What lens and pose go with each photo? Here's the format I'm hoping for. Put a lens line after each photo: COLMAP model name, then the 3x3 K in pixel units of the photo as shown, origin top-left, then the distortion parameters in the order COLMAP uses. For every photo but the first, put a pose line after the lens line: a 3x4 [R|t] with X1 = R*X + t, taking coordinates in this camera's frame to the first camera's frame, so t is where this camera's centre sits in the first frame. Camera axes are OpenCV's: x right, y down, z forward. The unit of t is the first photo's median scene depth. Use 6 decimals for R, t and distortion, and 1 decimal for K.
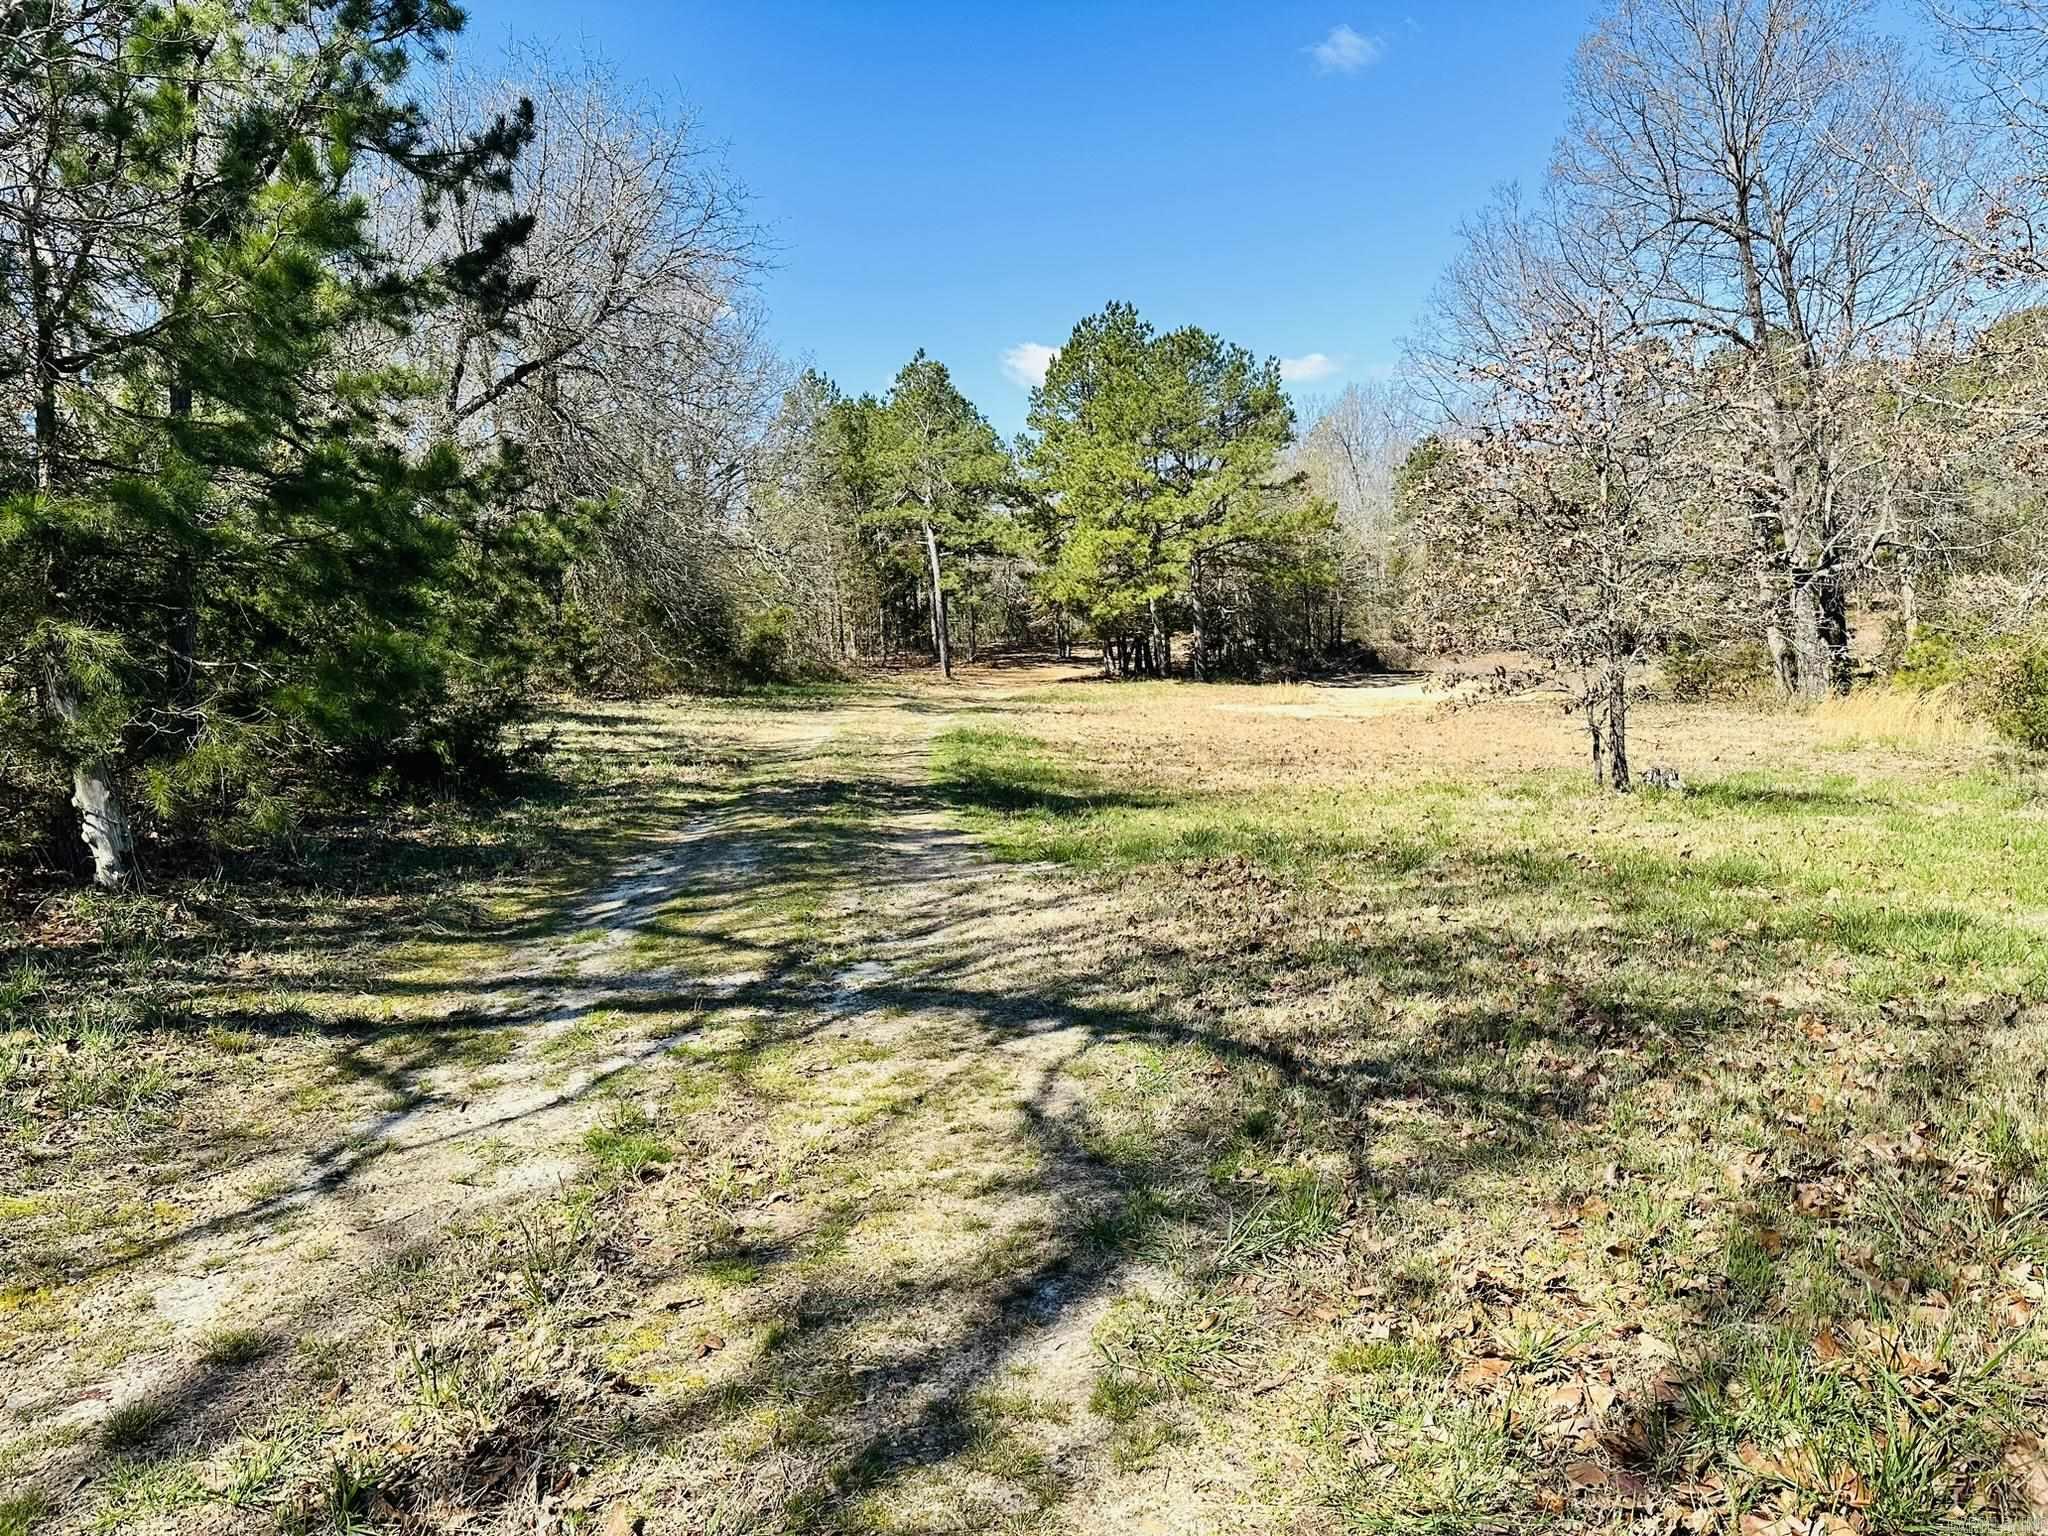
lens RADIAL K [[1429.1, 0, 1024.0], [0, 1429.1, 768.0], [0, 0, 1]] dist [0.020569, 0.000072]
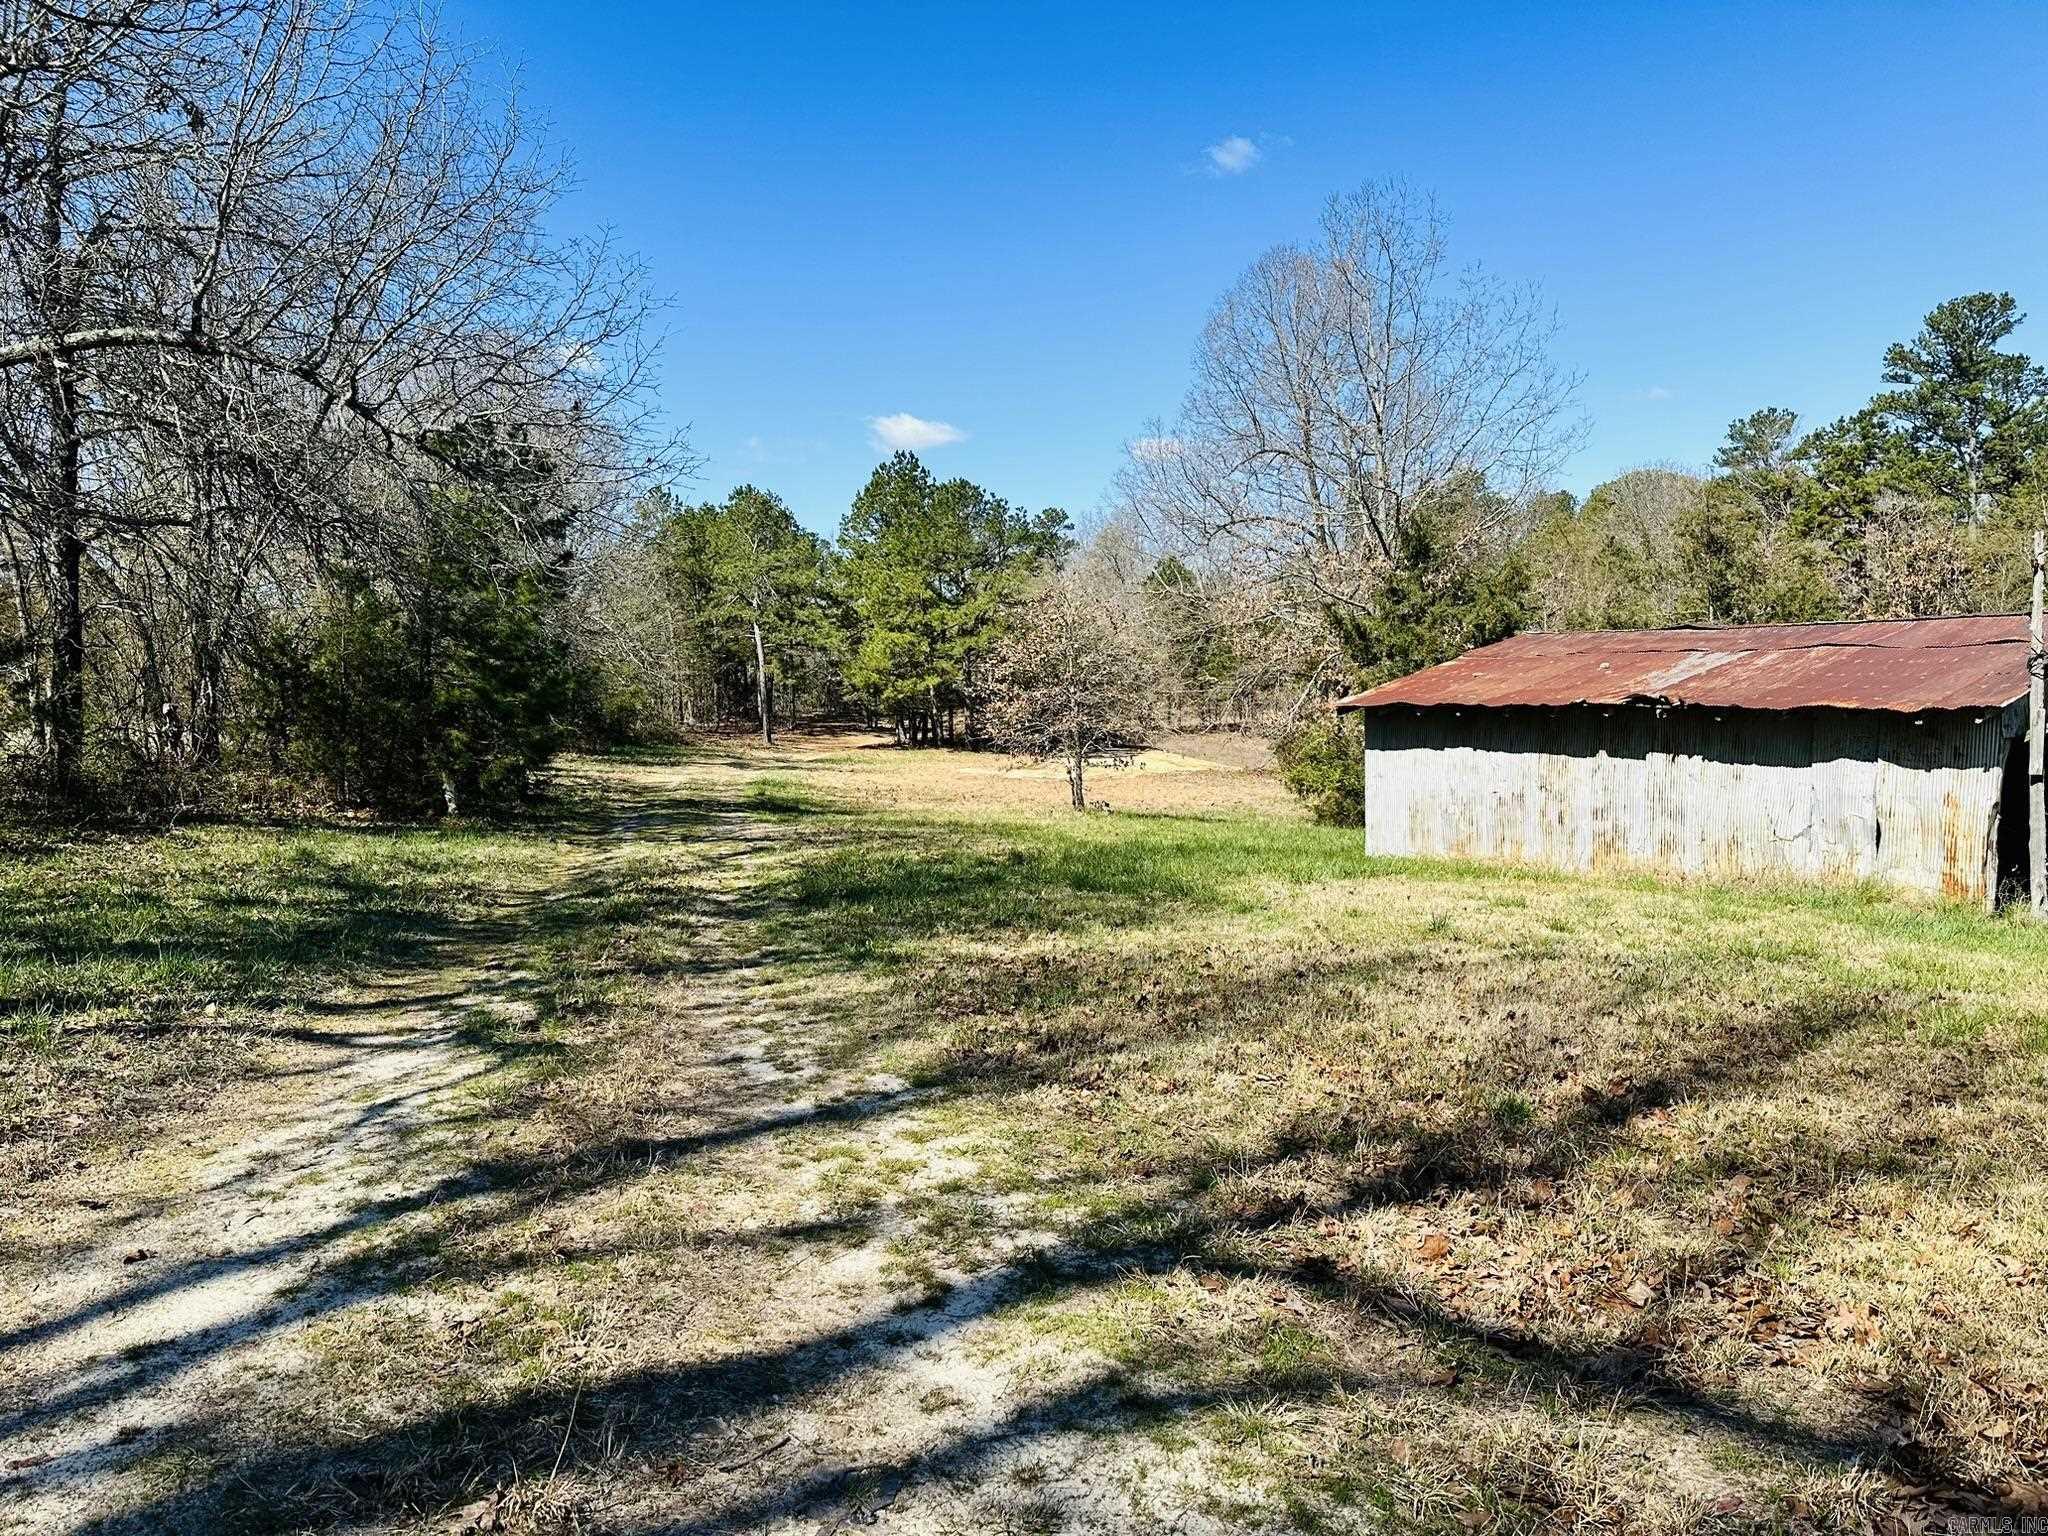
lens RADIAL K [[1431.2, 0, 1024.0], [0, 1431.2, 768.0], [0, 0, 1]] dist [0.153097, -0.000451]
pose [[0.993232, 0.020611, 0.114308, 0.025659], [-0.015465, 0.998834, -0.045723, 0.013280], [-0.115117, 0.043646, 0.992393, -0.280051]]
